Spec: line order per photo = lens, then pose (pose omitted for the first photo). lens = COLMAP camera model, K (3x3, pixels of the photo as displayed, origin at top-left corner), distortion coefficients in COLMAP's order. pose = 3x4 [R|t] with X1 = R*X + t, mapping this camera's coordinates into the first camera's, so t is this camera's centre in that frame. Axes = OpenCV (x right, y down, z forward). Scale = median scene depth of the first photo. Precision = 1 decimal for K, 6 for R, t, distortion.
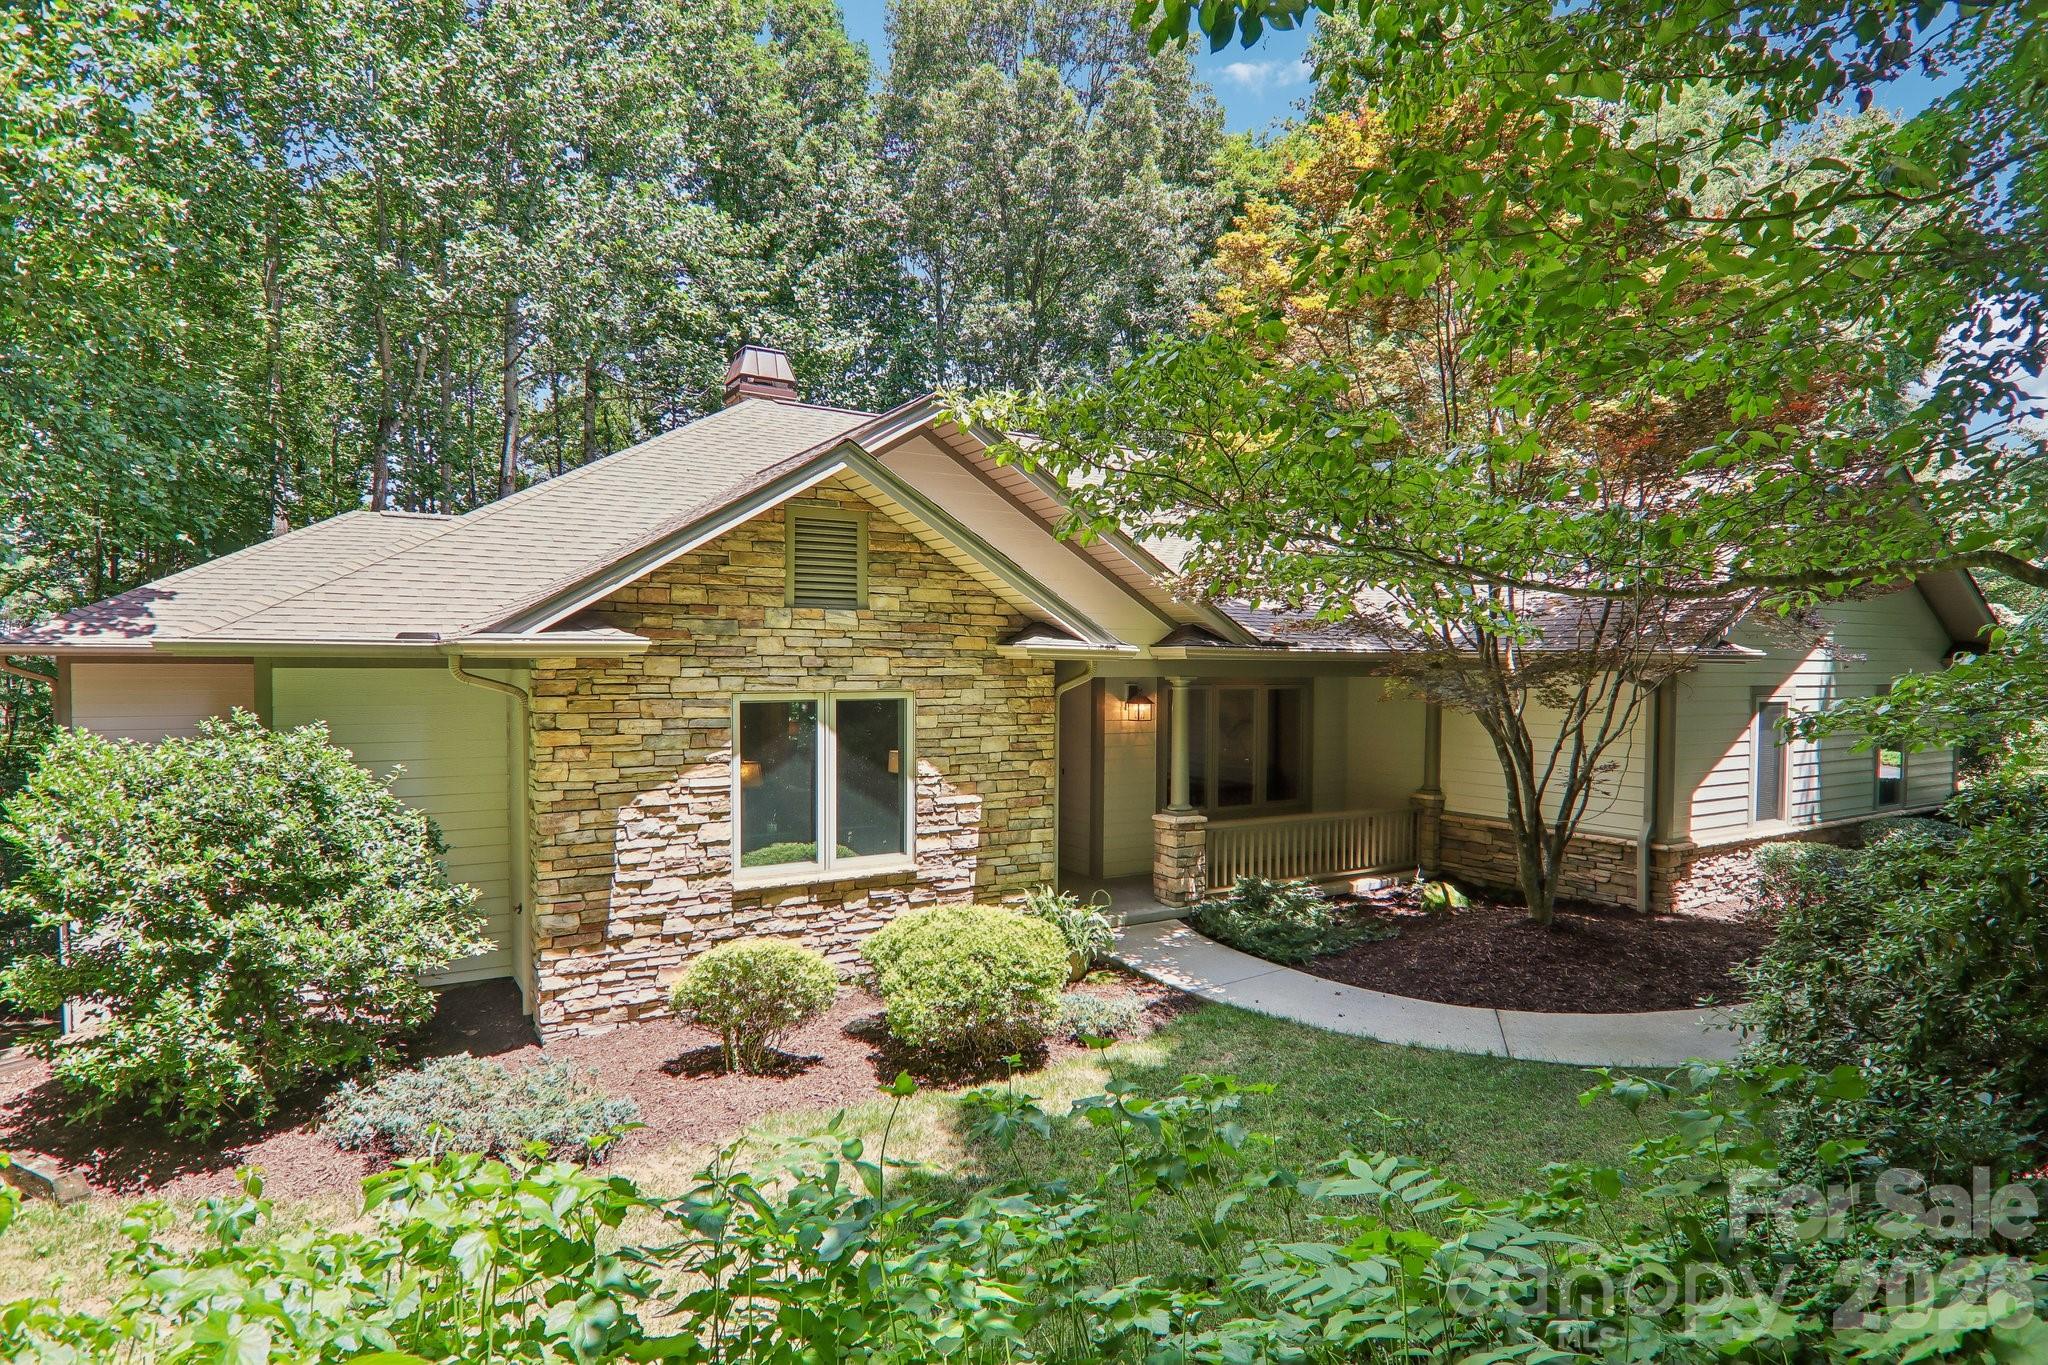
lens RADIAL K [[1154.3, 0, 1048.7], [0, 1154.3, 710.5], [0, 0, 1]] dist [0.000734, -0.010104]
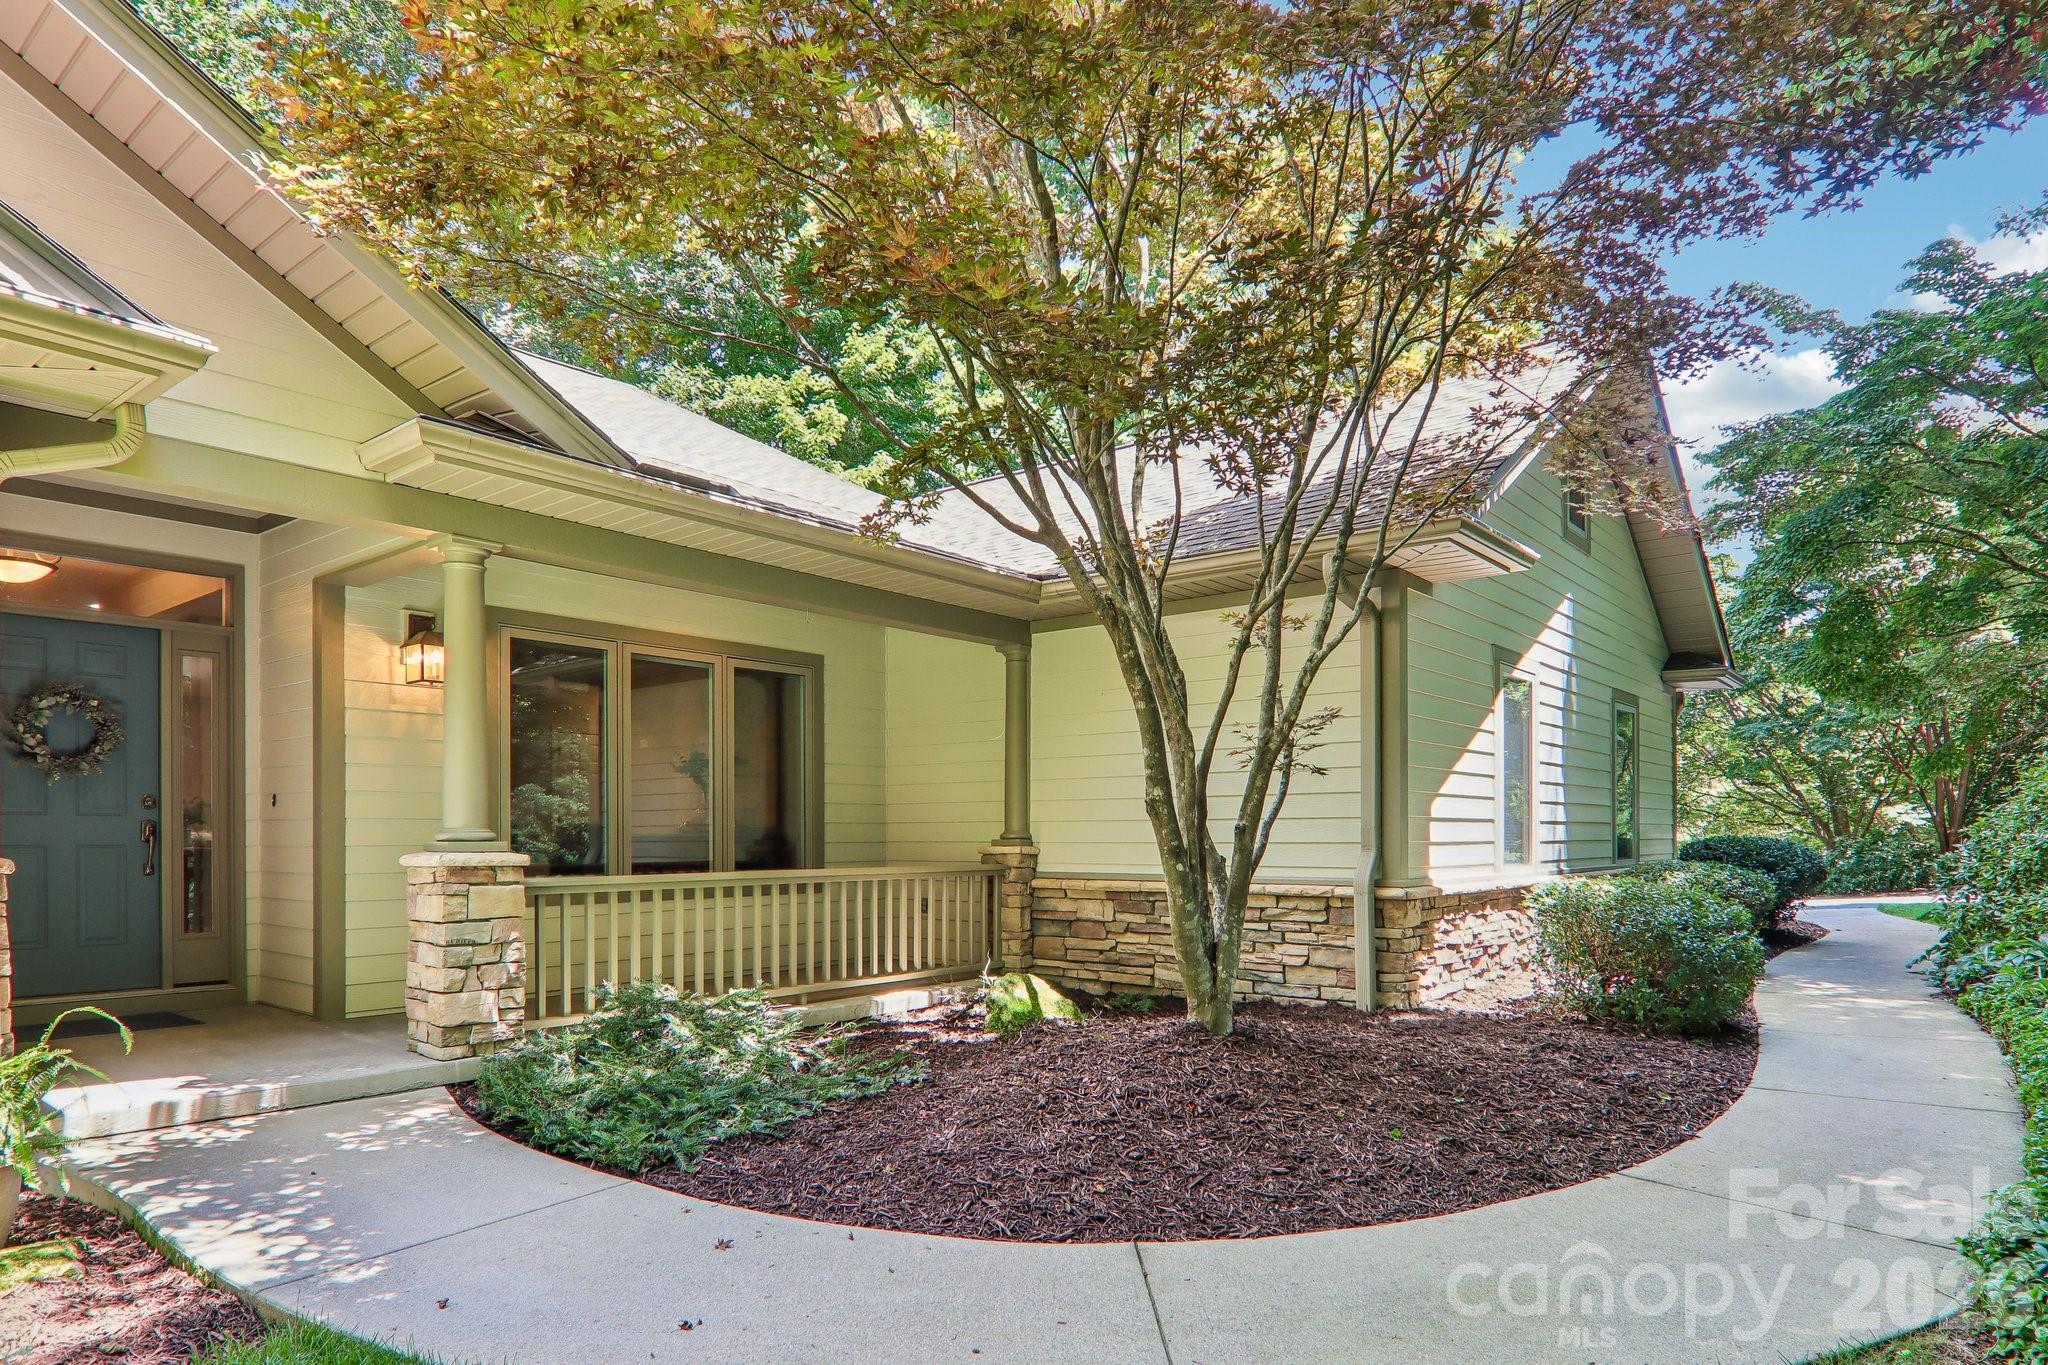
lens RADIAL K [[1213.7, 0, 1080.7], [0, 1213.7, 839.3], [0, 0, 1]] dist [-0.014009, -0.015184]
pose [[0.941759, -0.009988, 0.336140, 0.190794], [0.022509, 0.999189, -0.033373, 0.111803], [-0.335534, 0.038996, 0.941221, 0.502460]]
